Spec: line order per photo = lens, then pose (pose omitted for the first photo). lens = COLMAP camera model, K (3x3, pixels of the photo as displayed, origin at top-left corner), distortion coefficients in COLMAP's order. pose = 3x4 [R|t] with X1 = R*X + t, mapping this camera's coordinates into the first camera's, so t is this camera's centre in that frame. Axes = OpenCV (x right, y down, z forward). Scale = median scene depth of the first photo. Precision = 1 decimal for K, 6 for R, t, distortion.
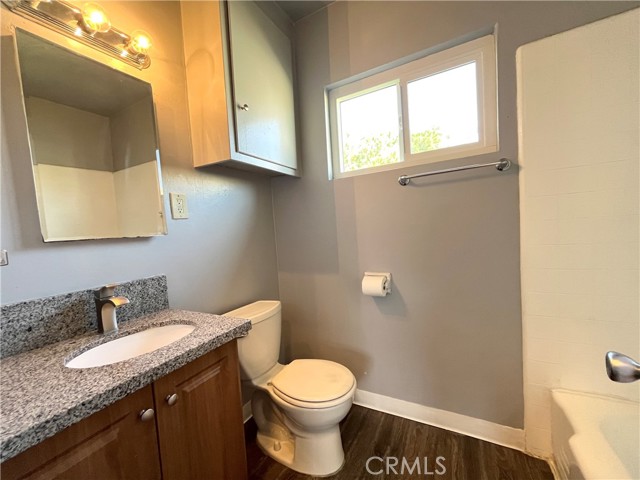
lens RADIAL K [[260.9, 0, 320.2], [0, 260.9, 242.2], [0, 0, 1]] dist [0.001166, -0.000066]
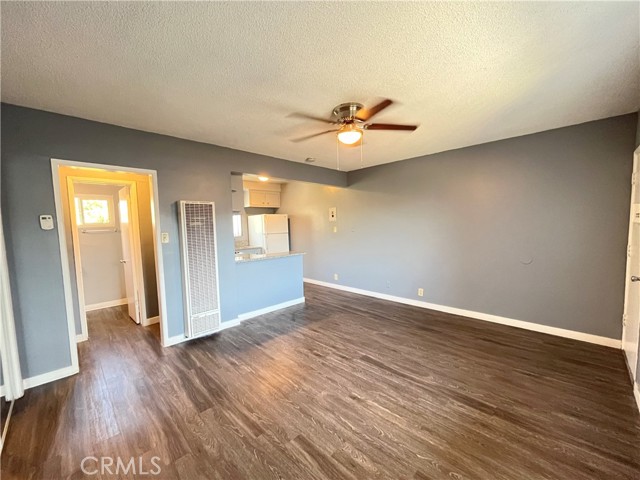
lens RADIAL K [[260.9, 0, 319.7], [0, 260.9, 242.4], [0, 0, 1]] dist [0.001166, -0.000066]
pose [[0.289723, -0.006104, 0.957091, -1.996880], [0.060991, 0.998065, -0.012097, 0.100389], [-0.955165, 0.061879, 0.289535, -2.792085]]
